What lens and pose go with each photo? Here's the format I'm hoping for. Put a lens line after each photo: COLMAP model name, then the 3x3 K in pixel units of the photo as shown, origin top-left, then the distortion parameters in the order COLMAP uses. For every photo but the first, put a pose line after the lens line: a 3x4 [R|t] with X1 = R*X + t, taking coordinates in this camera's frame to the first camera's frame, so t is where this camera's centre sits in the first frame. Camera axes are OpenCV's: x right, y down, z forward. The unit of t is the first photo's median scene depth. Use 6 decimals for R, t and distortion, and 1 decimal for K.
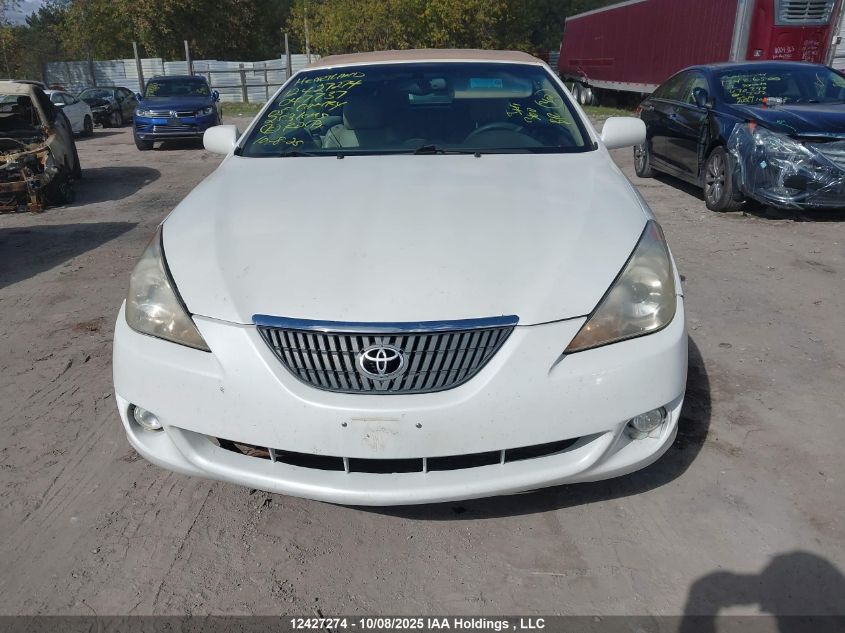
lens RADIAL K [[676.5, 0, 418.1], [0, 676.5, 316.1], [0, 0, 1]] dist [0.014095, -0.009910]
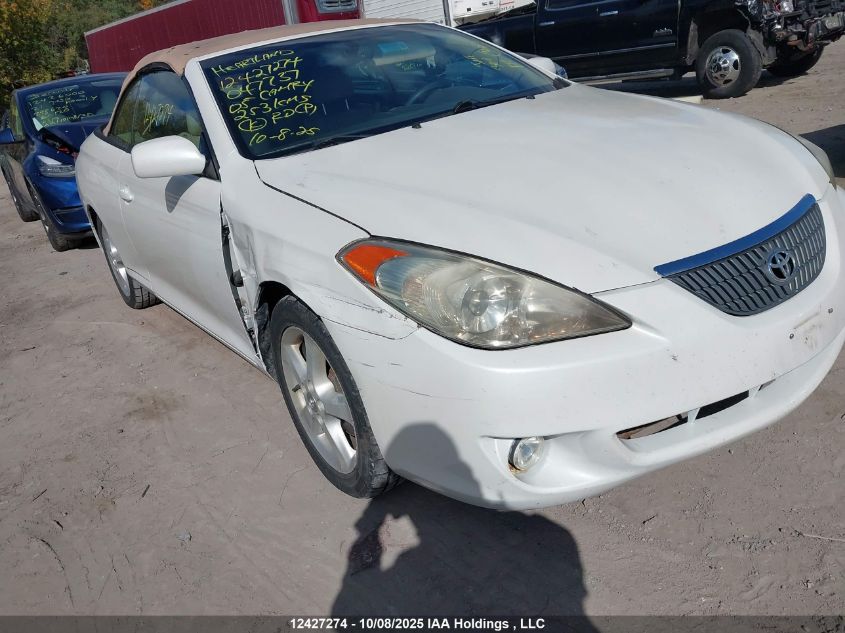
lens RADIAL K [[676.5, 0, 421.6], [0, 676.5, 316.0], [0, 0, 1]] dist [0.014095, -0.009910]
pose [[0.778079, -0.330516, 0.534184, -0.583898], [0.337155, 0.937250, 0.088814, -0.073836], [-0.530019, 0.110999, 0.840690, 0.264354]]
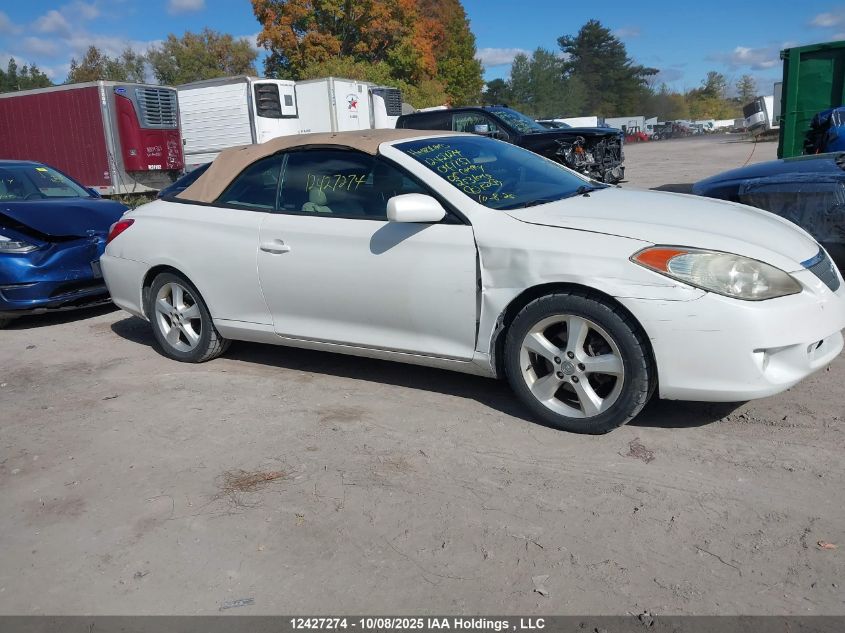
lens RADIAL K [[676.5, 0, 421.0], [0, 676.5, 317.1], [0, 0, 1]] dist [0.014095, -0.009910]
pose [[0.513549, -0.223347, 0.828483, -1.286039], [0.337887, 0.940157, 0.044008, -0.159560], [-0.788733, 0.257334, 0.558283, 0.515088]]
